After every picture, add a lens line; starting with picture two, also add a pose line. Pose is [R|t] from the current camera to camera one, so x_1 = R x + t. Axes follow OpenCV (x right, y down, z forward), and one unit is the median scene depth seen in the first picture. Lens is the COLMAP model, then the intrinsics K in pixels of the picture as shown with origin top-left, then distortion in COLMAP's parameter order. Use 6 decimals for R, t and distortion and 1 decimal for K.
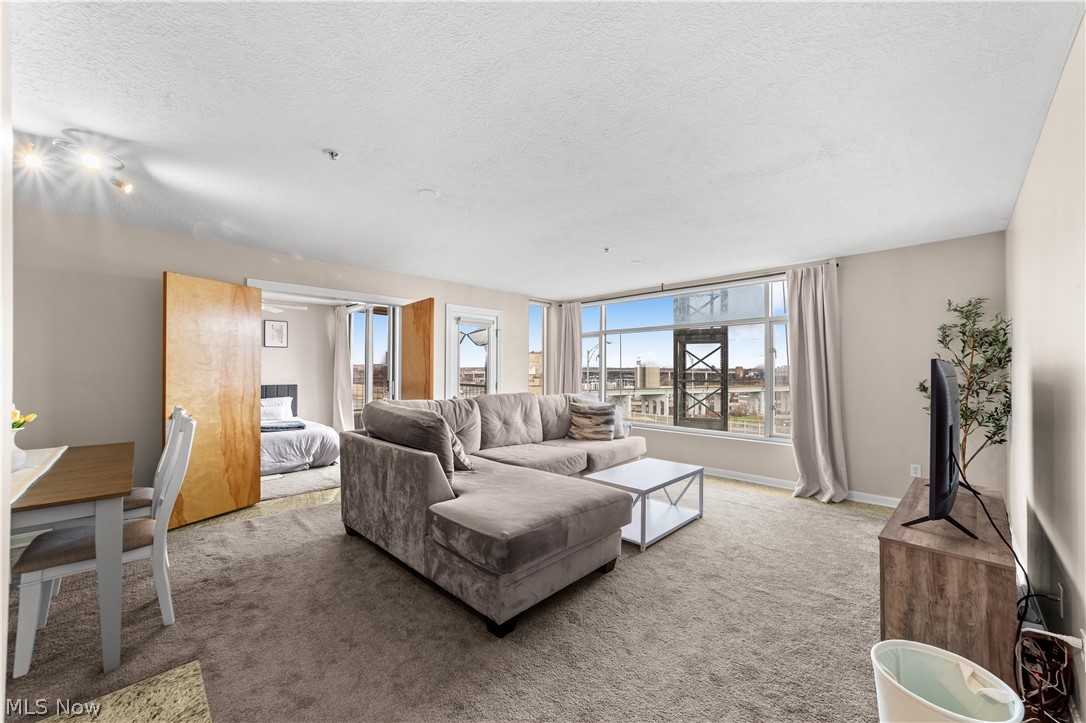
lens RADIAL K [[415.8, 0, 543.3], [0, 415.8, 367.0], [0, 0, 1]] dist [-0.014790, 0.006411]
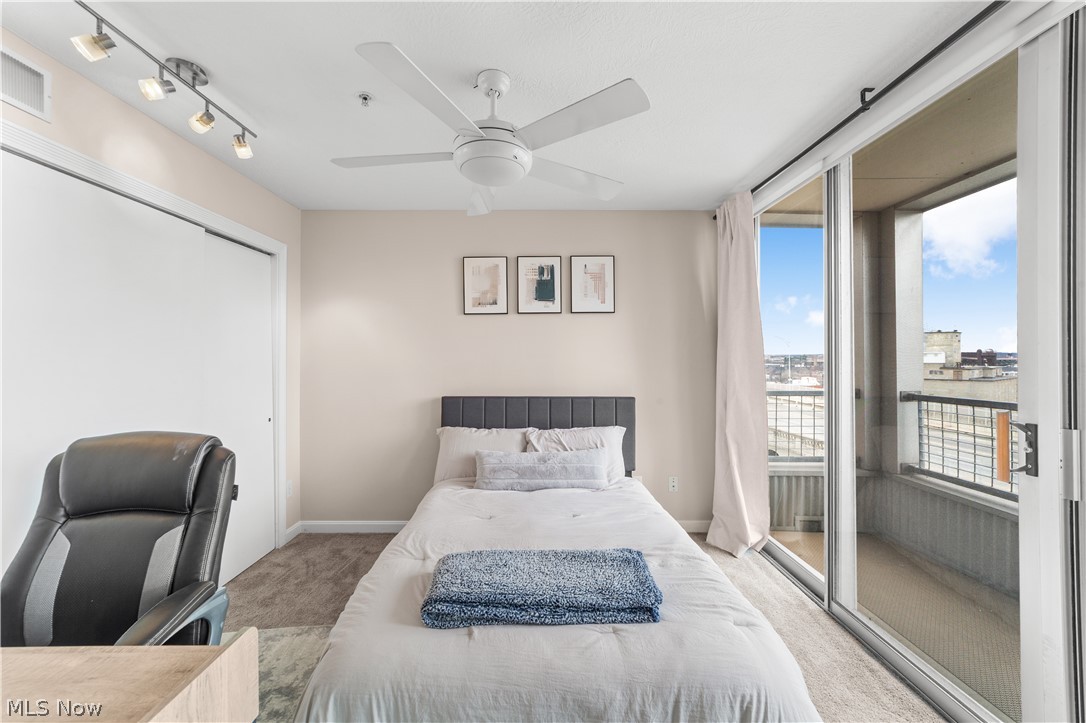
lens RADIAL K [[415.8, 0, 533.6], [0, 415.8, 356.7], [0, 0, 1]] dist [-0.014790, 0.006411]
pose [[0.707643, -0.005162, -0.706552, -0.681939], [0.008561, 0.999963, 0.001269, -0.002532], [0.706518, -0.006946, 0.707660, 1.165308]]
